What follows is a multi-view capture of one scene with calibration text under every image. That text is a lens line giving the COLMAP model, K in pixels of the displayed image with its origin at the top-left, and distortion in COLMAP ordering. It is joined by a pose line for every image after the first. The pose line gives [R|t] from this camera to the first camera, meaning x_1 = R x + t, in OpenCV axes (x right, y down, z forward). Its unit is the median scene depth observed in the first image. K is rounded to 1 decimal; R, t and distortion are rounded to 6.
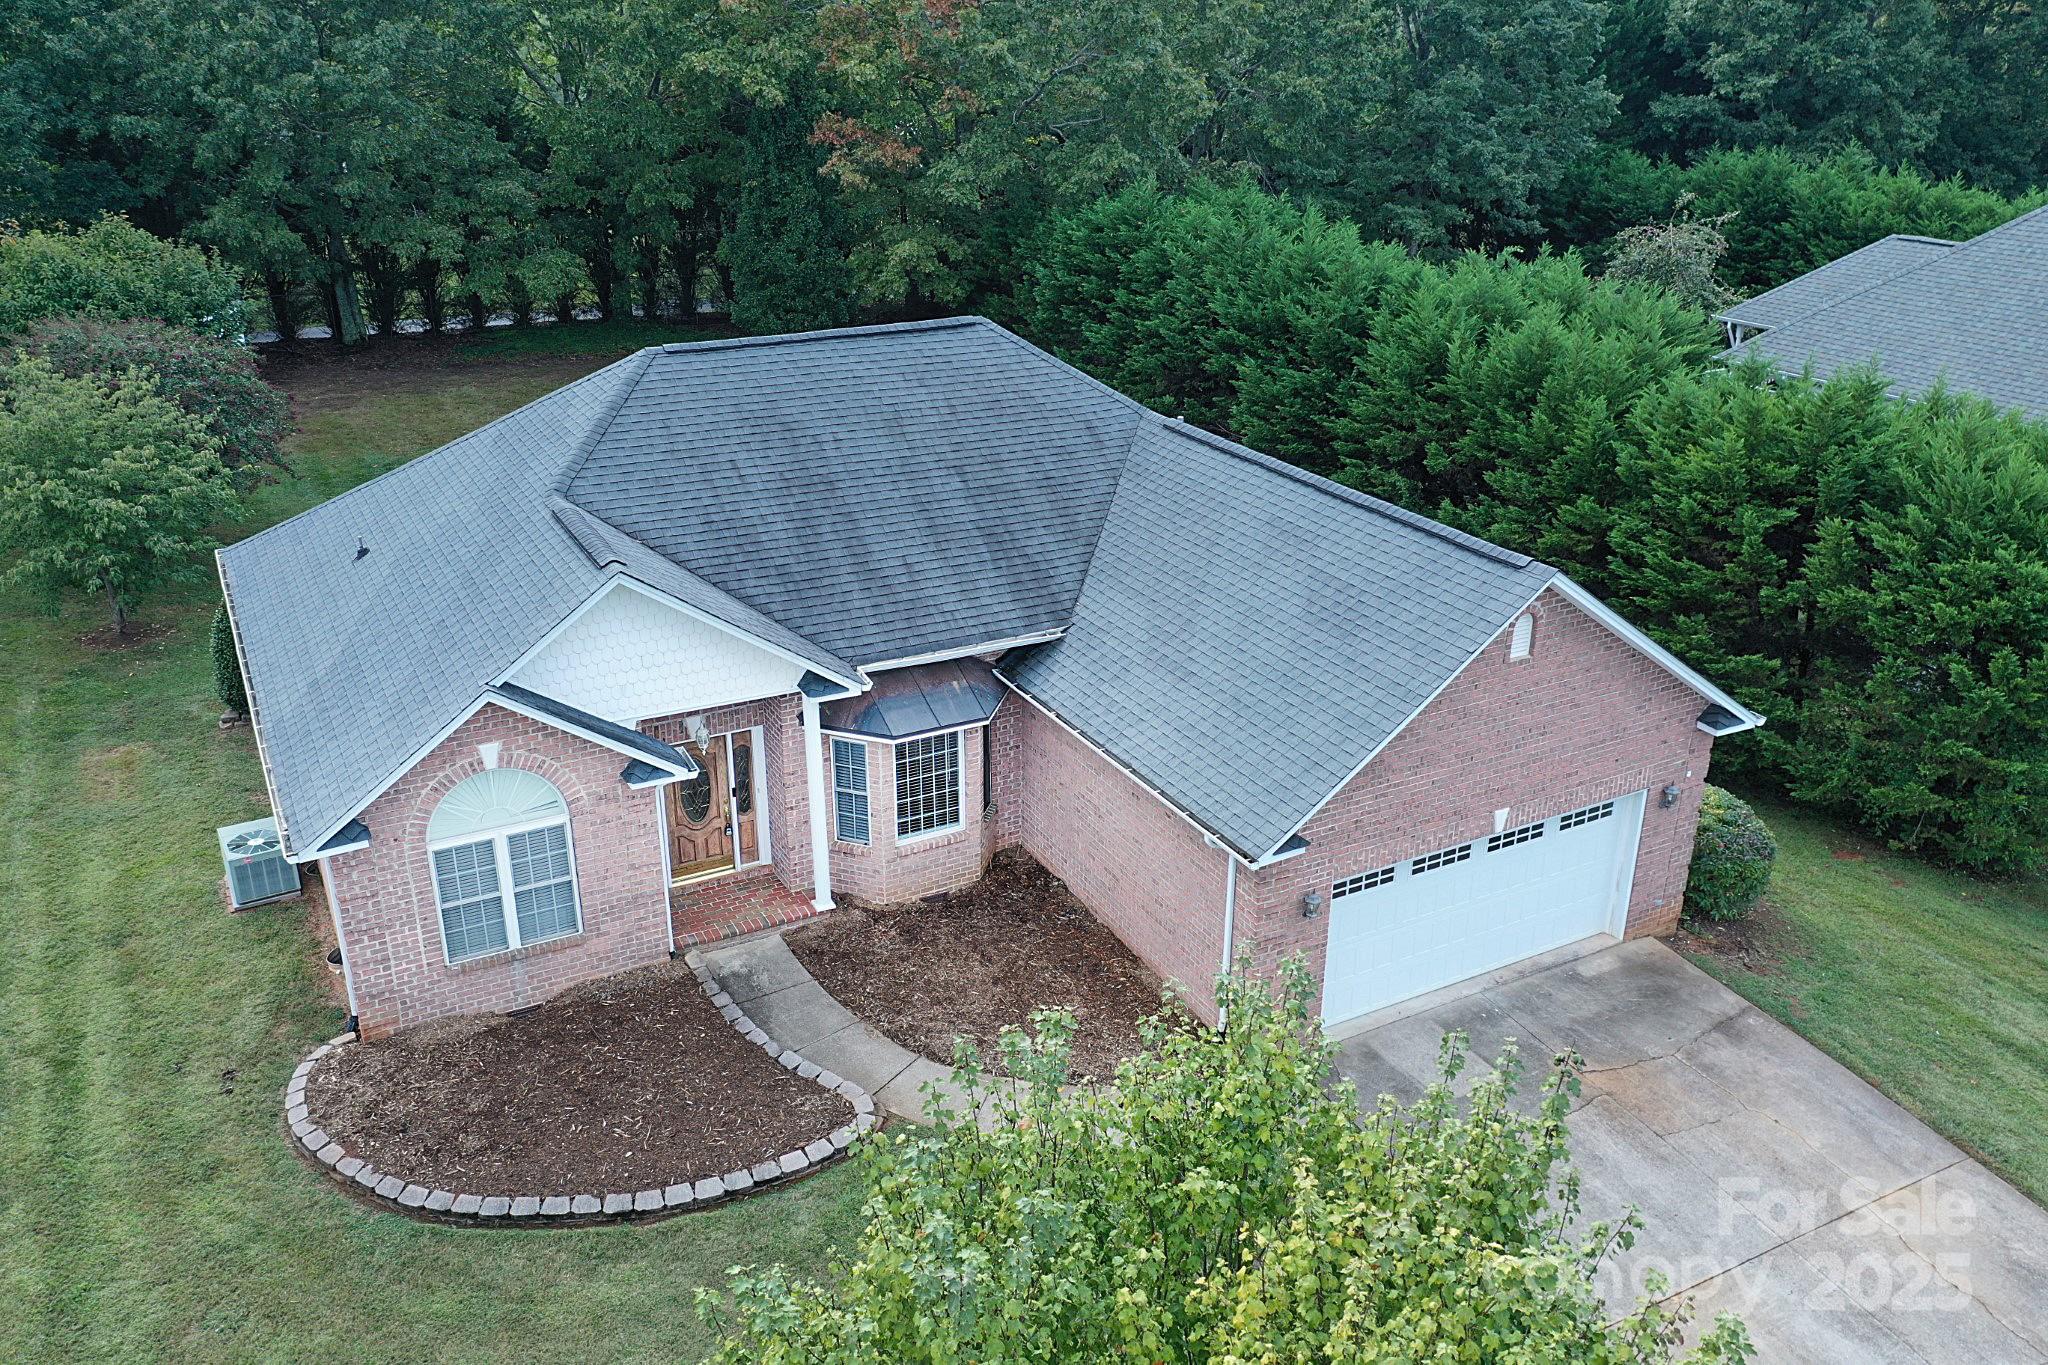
lens RADIAL K [[1624.3, 0, 1020.2], [0, 1624.3, 677.7], [0, 0, 1]] dist [0.014657, 0.003163]
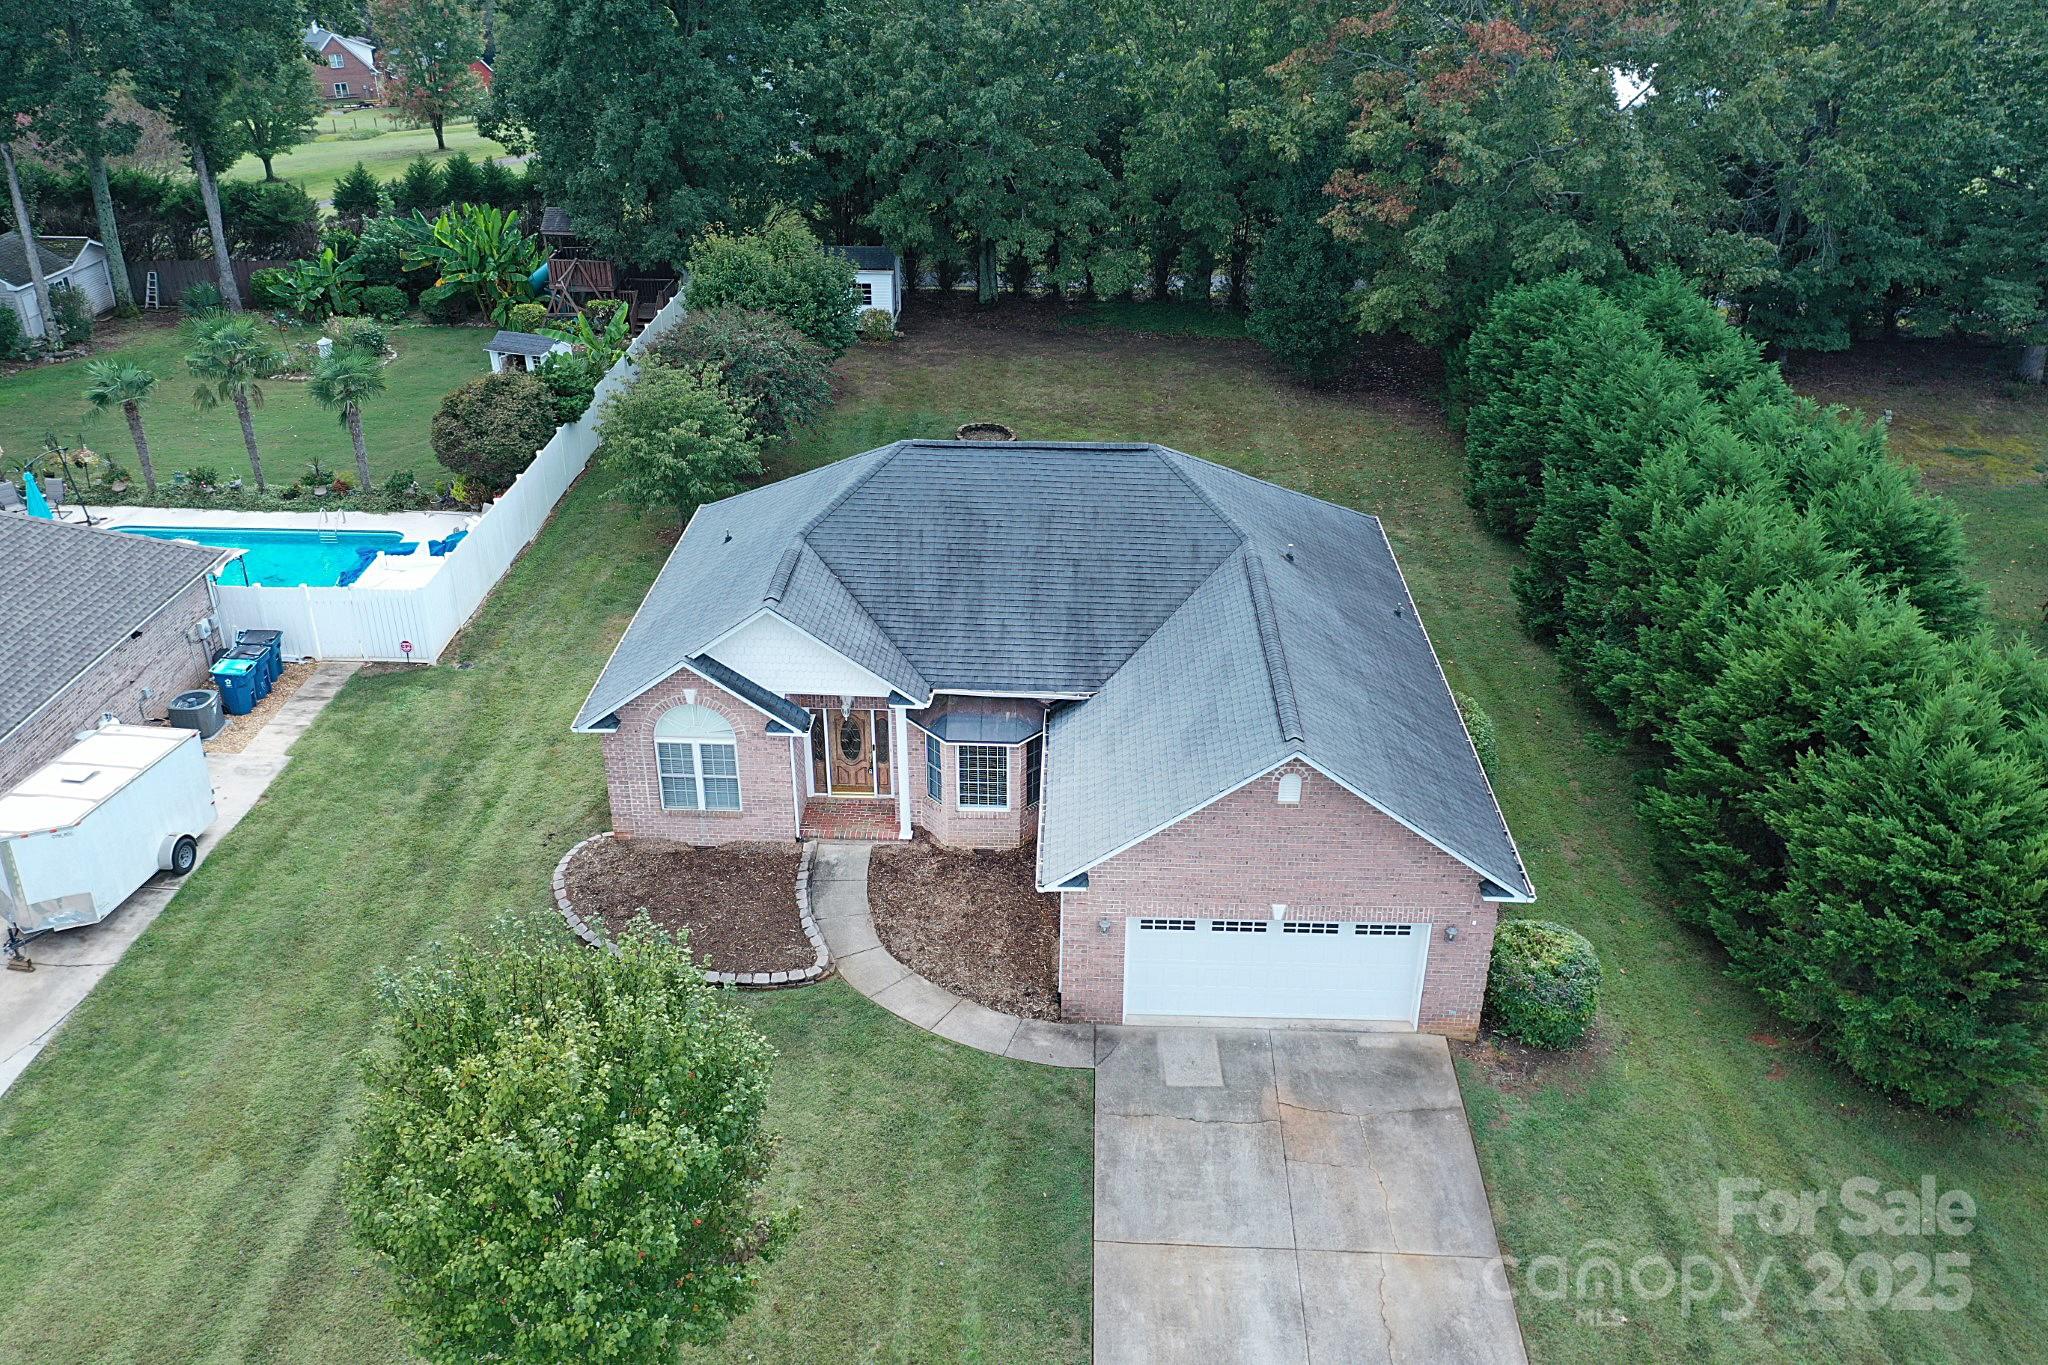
lens RADIAL K [[1624.3, 0, 1020.2], [0, 1624.3, 677.7], [0, 0, 1]] dist [0.014657, 0.003163]
pose [[0.865104, 0.231507, -0.444971, 0.624636], [-0.195977, 0.972608, 0.125007, -0.217094], [0.461722, -0.020939, 0.886778, -0.291096]]
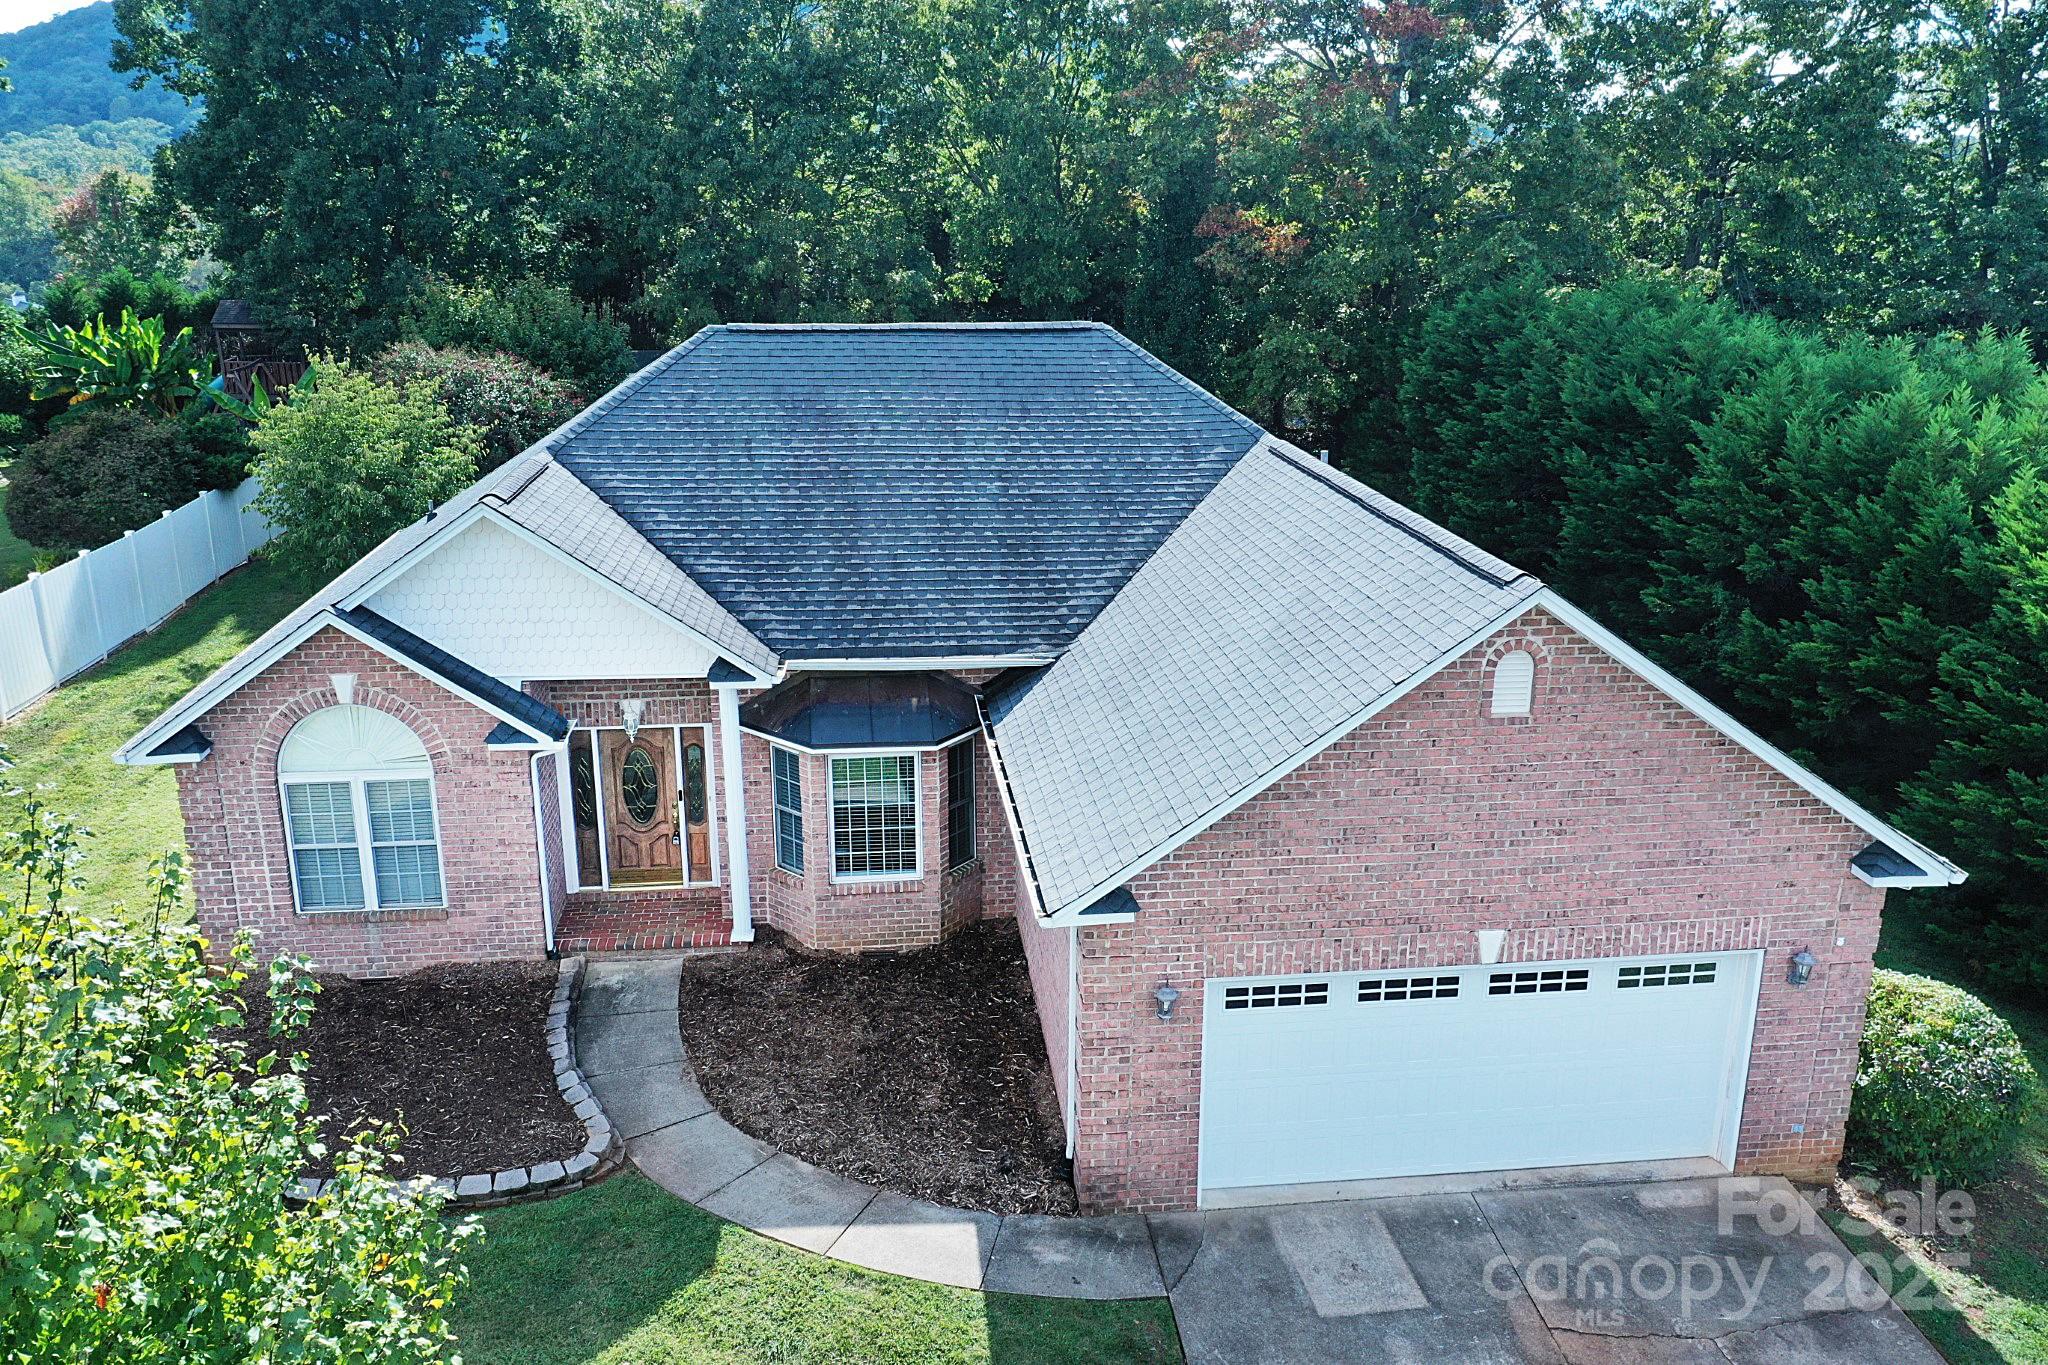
lens RADIAL K [[1624.3, 0, 1020.2], [0, 1624.3, 677.7], [0, 0, 1]] dist [0.014657, 0.003163]
pose [[0.929417, 0.105331, -0.353679, 0.320001], [-0.143277, 0.986213, -0.082802, 0.055795], [0.340081, 0.127632, 0.931695, 0.227673]]
